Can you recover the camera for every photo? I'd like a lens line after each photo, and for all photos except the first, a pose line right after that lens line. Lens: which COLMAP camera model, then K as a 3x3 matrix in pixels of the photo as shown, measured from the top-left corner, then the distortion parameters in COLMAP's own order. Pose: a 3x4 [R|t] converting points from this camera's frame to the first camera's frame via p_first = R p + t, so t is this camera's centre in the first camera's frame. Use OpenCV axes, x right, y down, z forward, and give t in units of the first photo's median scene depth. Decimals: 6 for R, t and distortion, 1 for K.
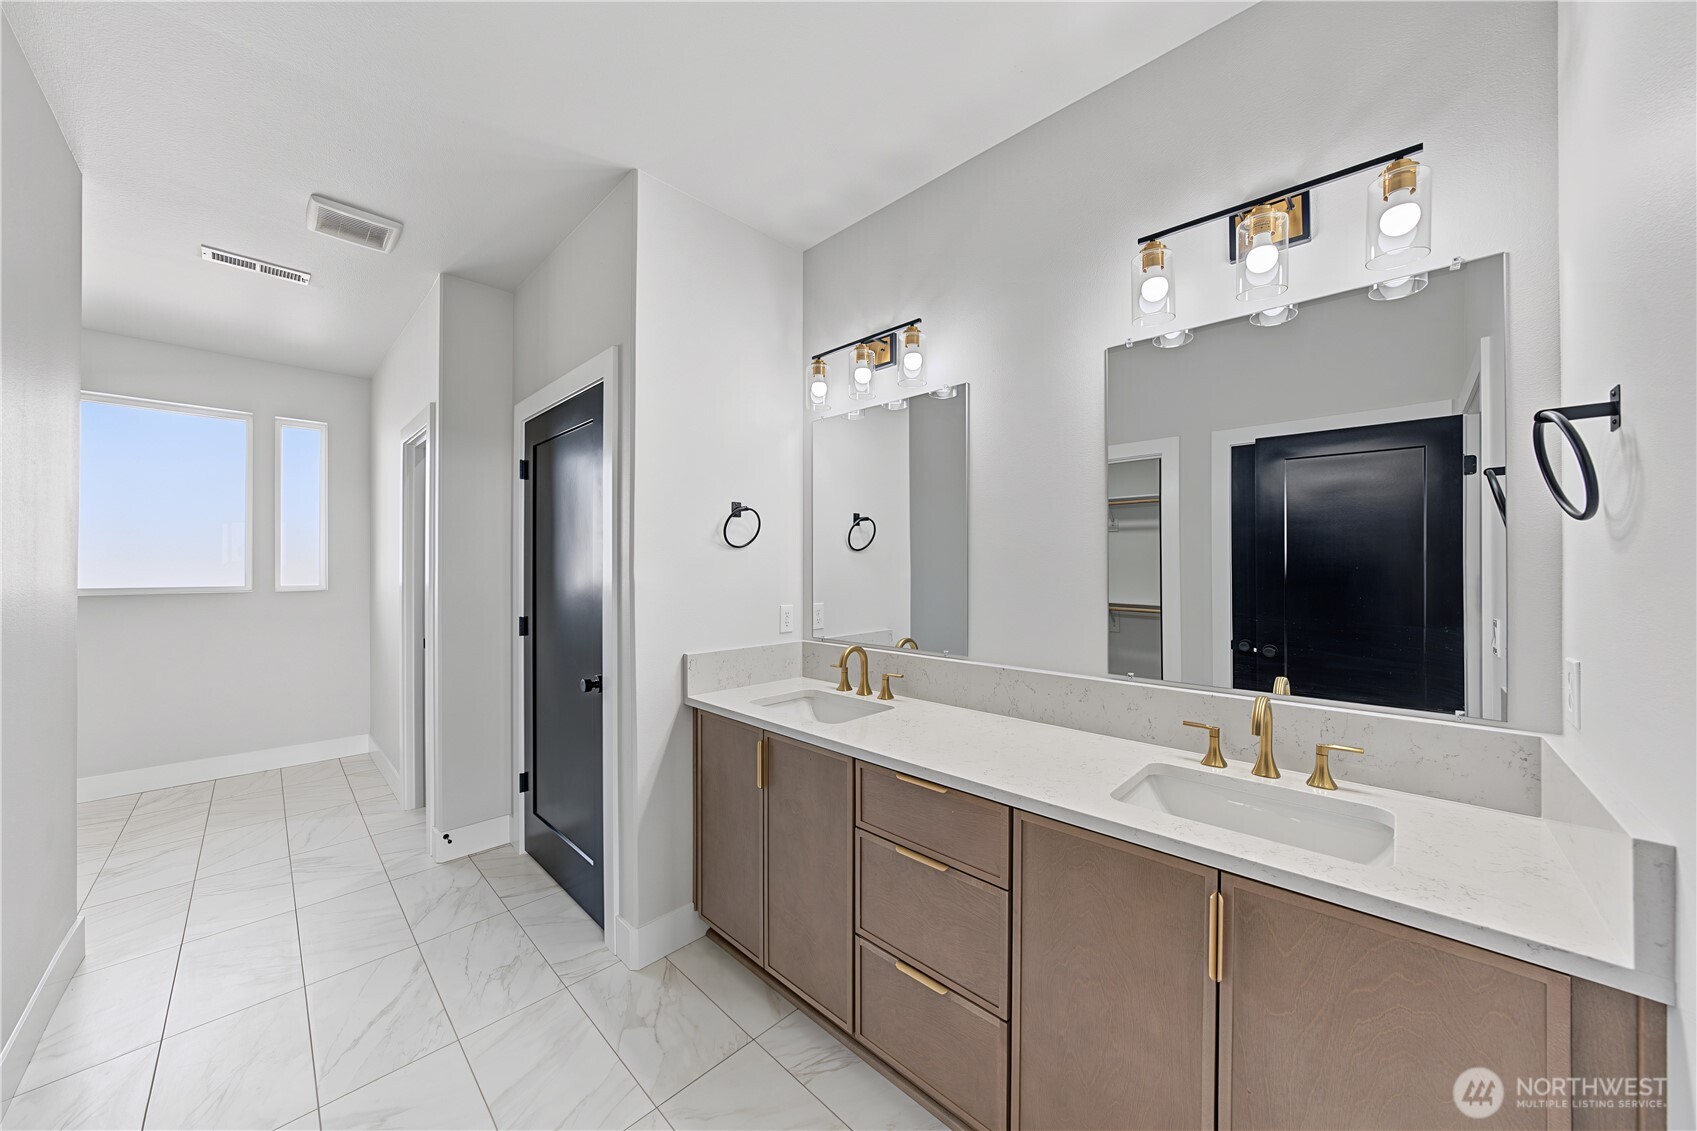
lens RADIAL K [[586.9, 0, 848.5], [0, 586.9, 565.5], [0, 0, 1]] dist [-0.030431, 0.007060]
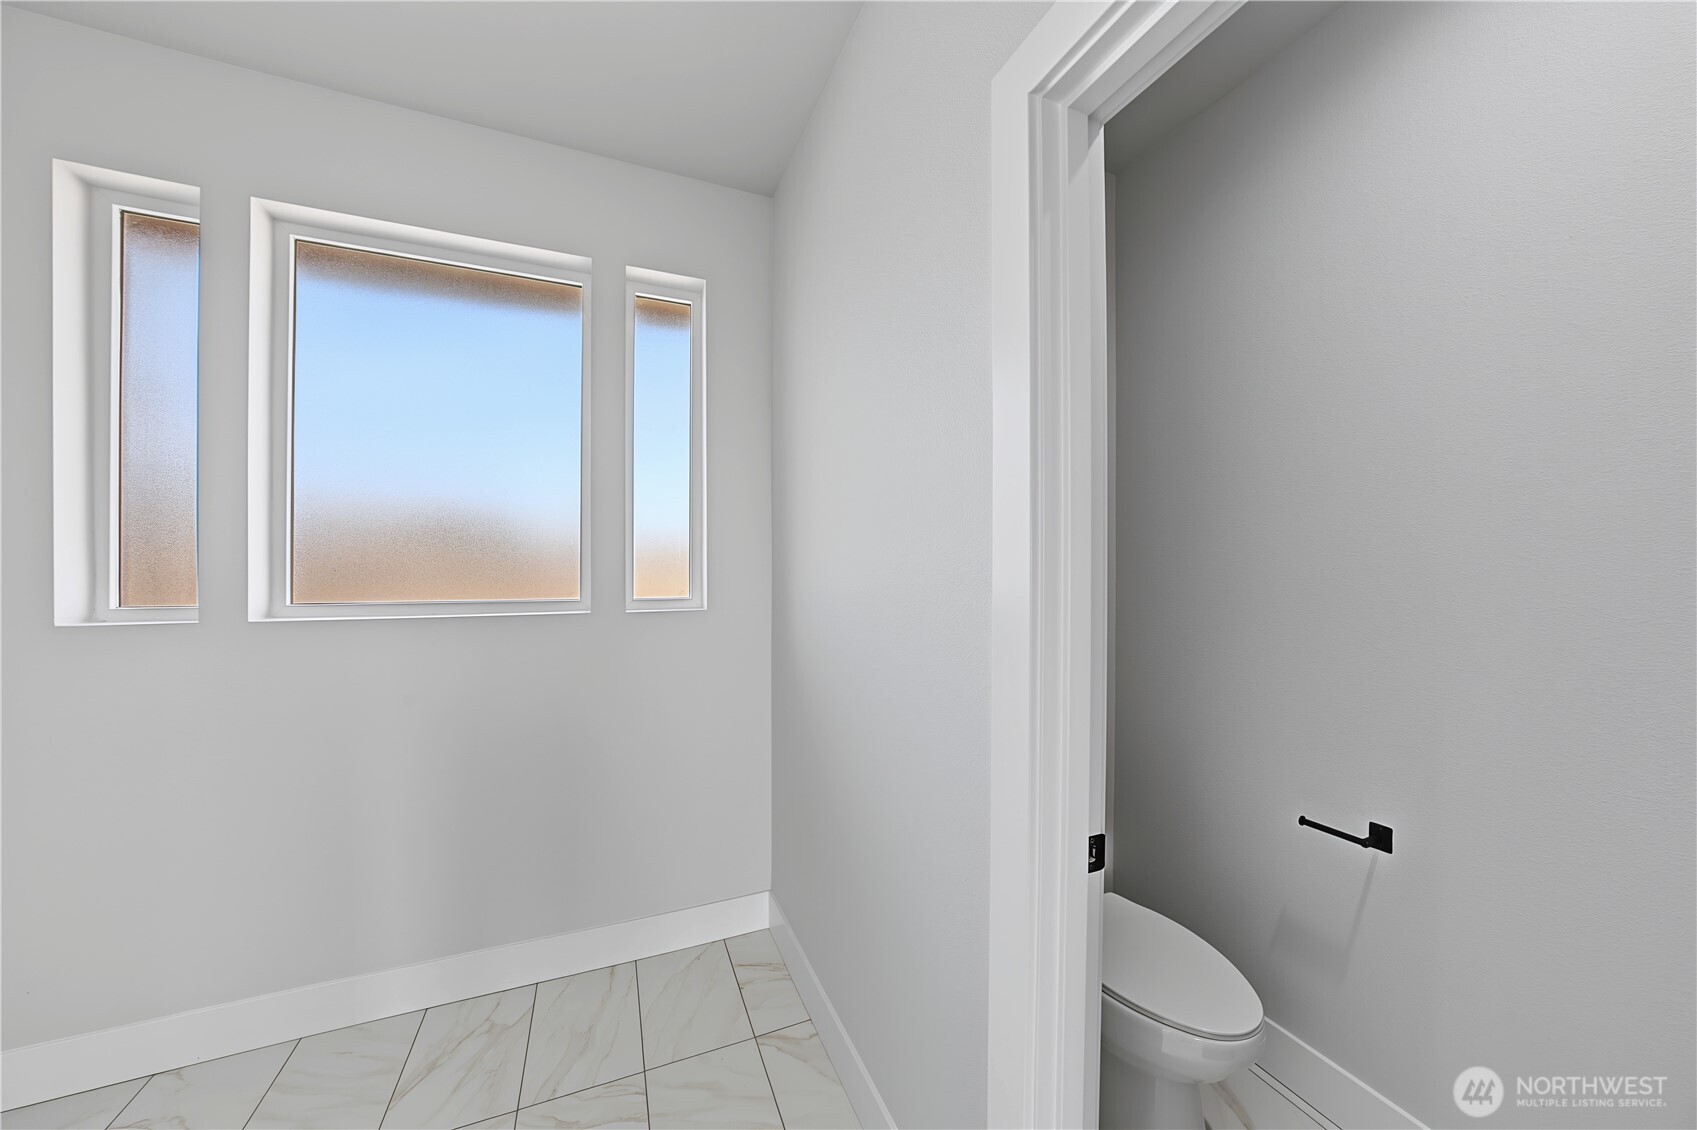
lens RADIAL K [[586.9, 0, 848.5], [0, 586.9, 565.0], [0, 0, 1]] dist [-0.030431, 0.007060]
pose [[0.921012, 0.010212, -0.389400, -0.589998], [-0.006573, 0.999921, 0.010676, -0.005029], [0.389478, -0.007273, 0.921007, 0.571867]]
